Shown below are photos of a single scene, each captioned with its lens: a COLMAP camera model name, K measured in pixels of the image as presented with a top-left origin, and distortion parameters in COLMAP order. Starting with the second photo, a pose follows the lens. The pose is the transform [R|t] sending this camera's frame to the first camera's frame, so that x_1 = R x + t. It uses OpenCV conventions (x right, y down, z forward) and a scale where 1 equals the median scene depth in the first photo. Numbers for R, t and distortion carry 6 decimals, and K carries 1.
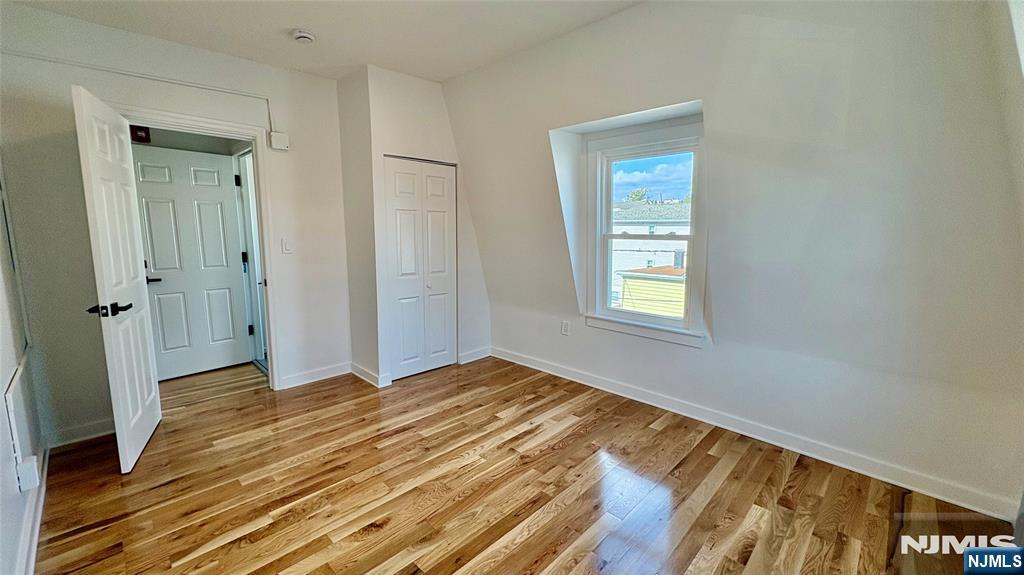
lens RADIAL K [[406.0, 0, 508.1], [0, 406.0, 280.0], [0, 0, 1]] dist [0.000752, -0.000225]
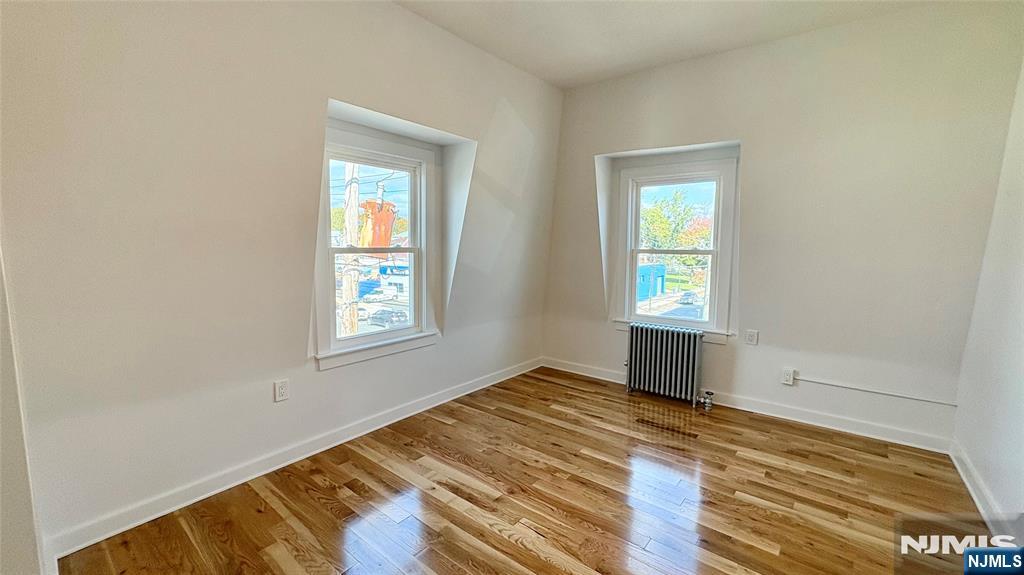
lens RADIAL K [[406.0, 0, 510.9], [0, 406.0, 282.4], [0, 0, 1]] dist [0.000752, -0.000225]
pose [[-0.090331, -0.093306, 0.991531, -0.709735], [0.124017, 0.986798, 0.104159, -0.105677], [-0.988160, 0.132375, -0.077567, 0.872776]]
